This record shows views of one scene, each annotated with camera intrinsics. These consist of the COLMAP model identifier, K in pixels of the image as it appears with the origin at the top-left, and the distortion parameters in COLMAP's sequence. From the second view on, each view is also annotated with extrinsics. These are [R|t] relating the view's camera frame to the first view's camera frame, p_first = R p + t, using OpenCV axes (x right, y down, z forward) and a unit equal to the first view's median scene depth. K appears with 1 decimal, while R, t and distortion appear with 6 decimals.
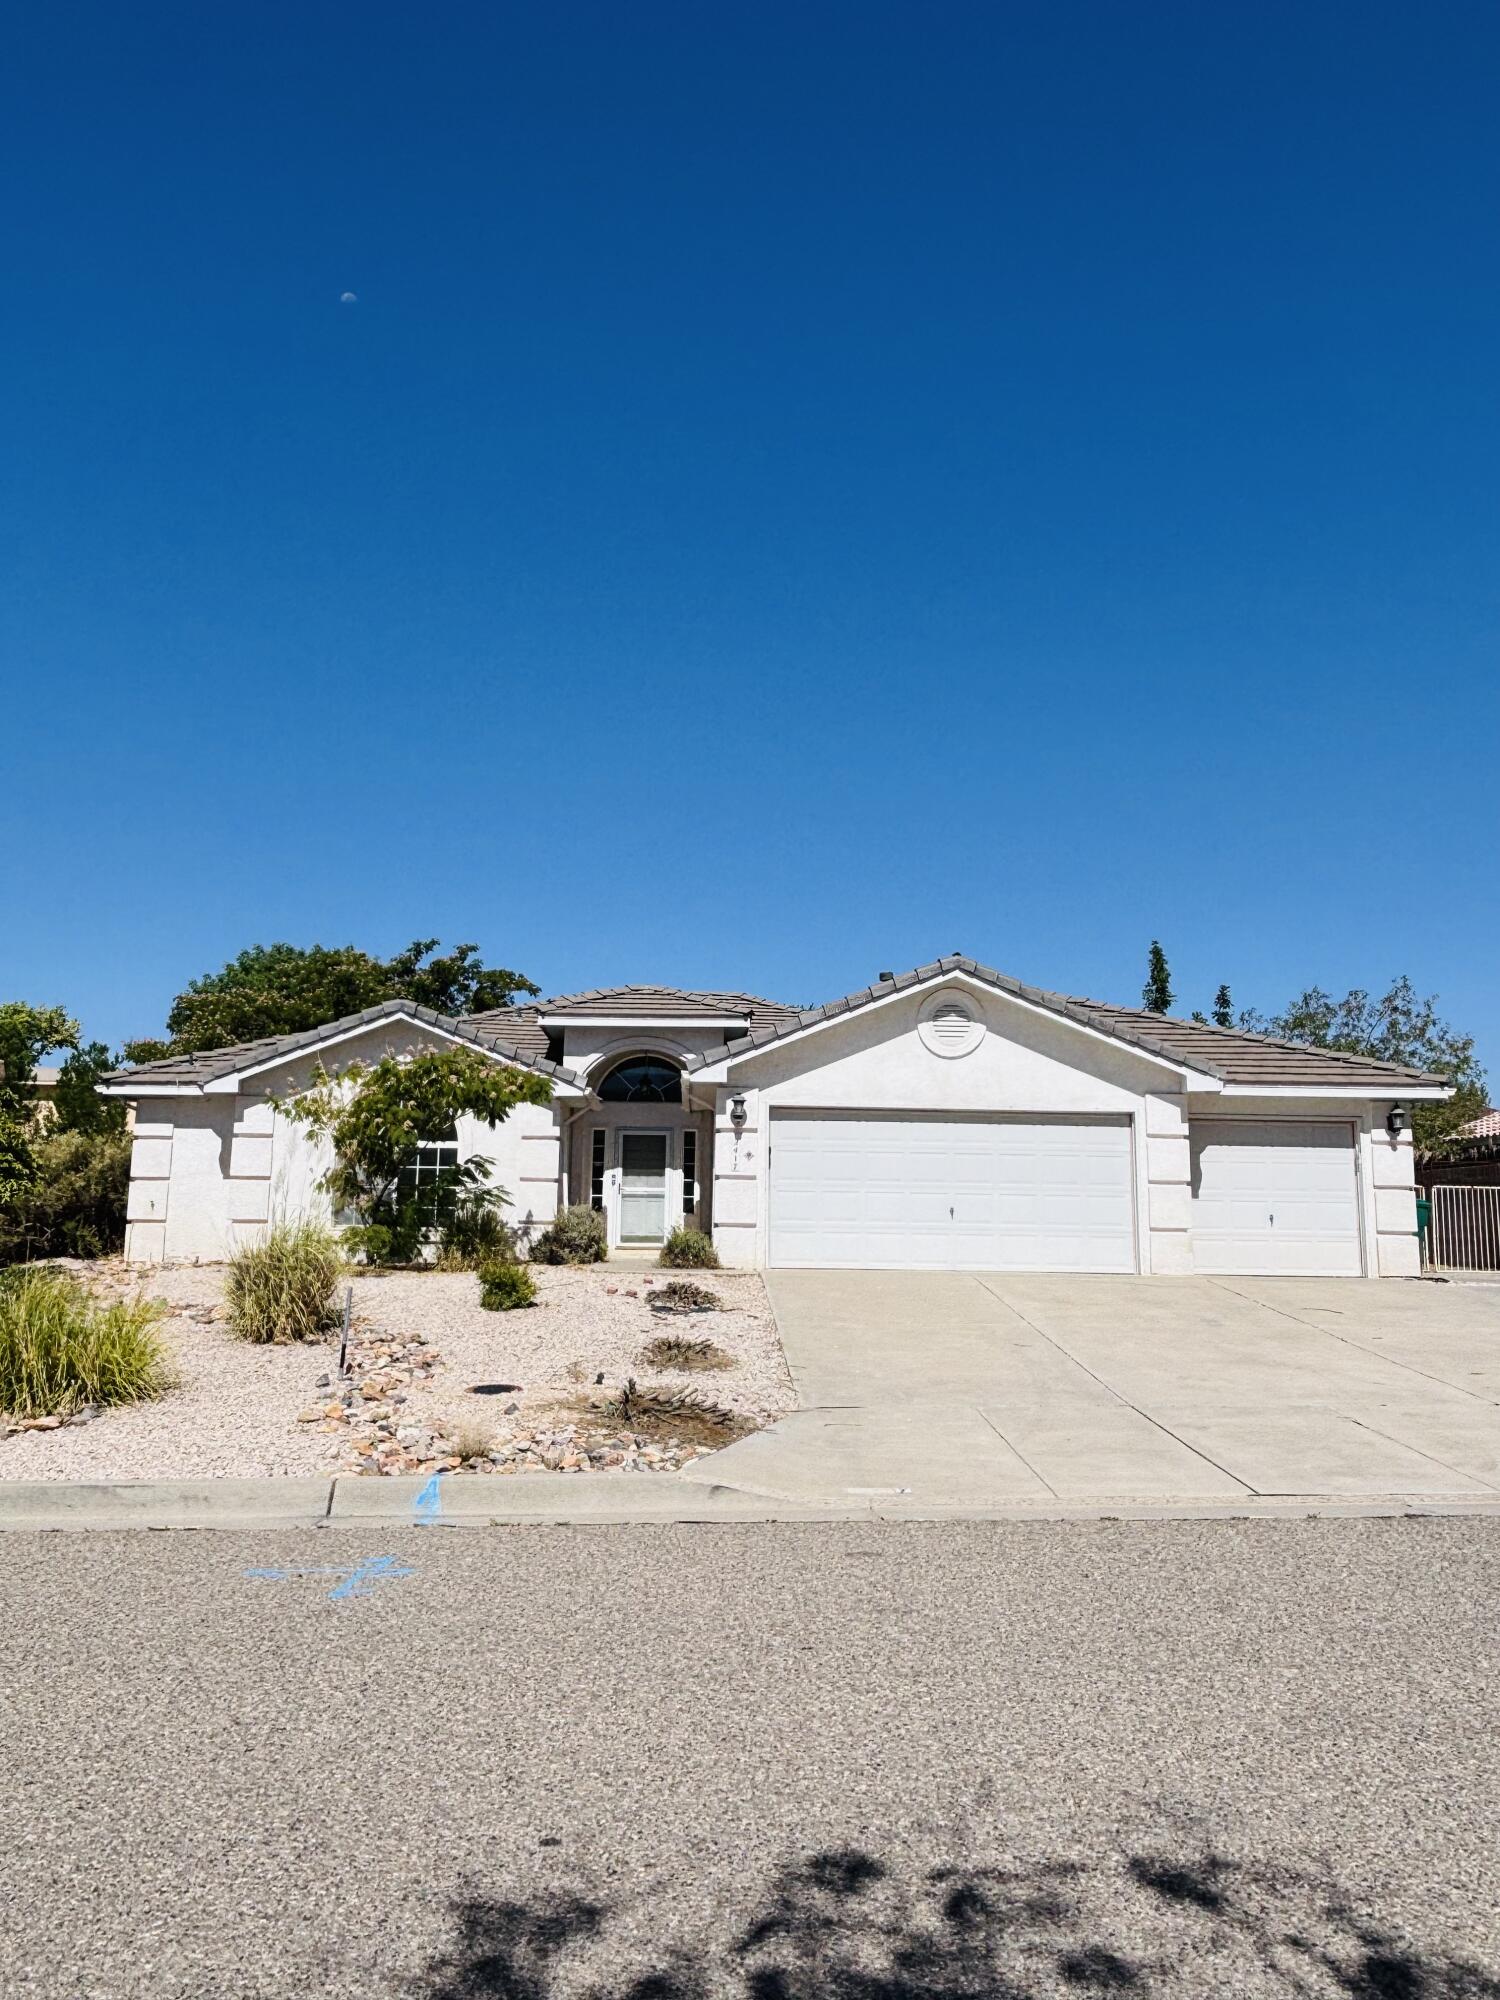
lens RADIAL K [[1430.7, 0, 750.0], [0, 1430.7, 1000.0], [0, 0, 1]] dist [-0.002812, -0.000469]
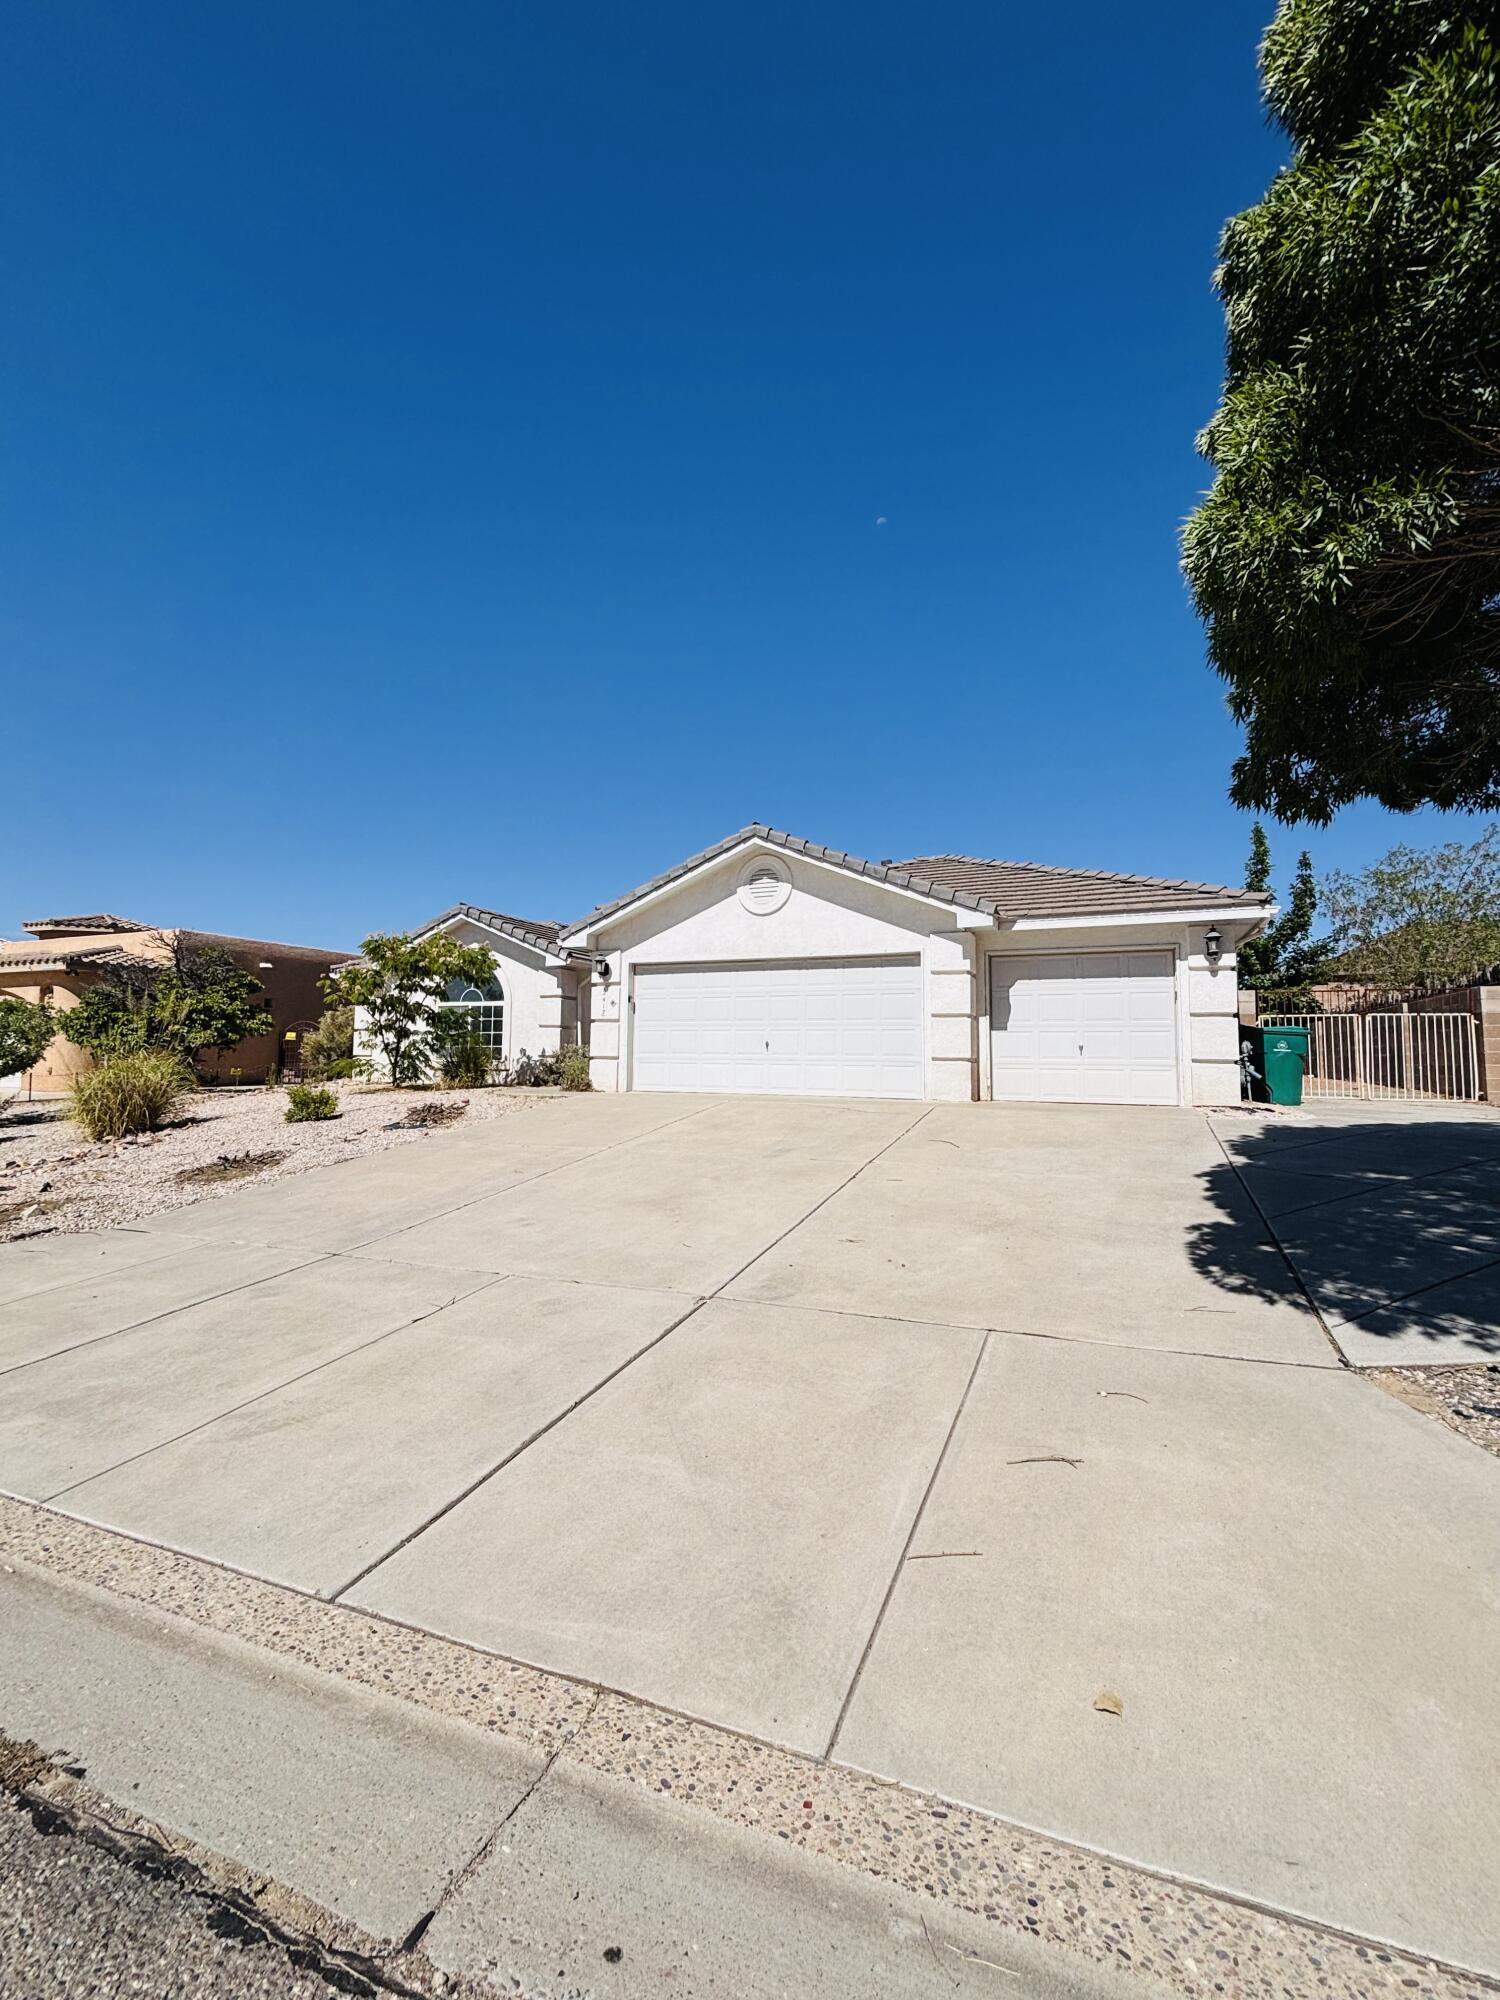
lens RADIAL K [[812.3, 0, 760.5], [0, 812.3, 997.0], [0, 0, 1]] dist [0.009308, -0.000034]
pose [[0.903357, -0.035989, -0.427377, 0.419983], [0.072020, 0.995052, 0.068439, 0.061789], [0.422800, -0.092605, 0.901479, 0.395508]]
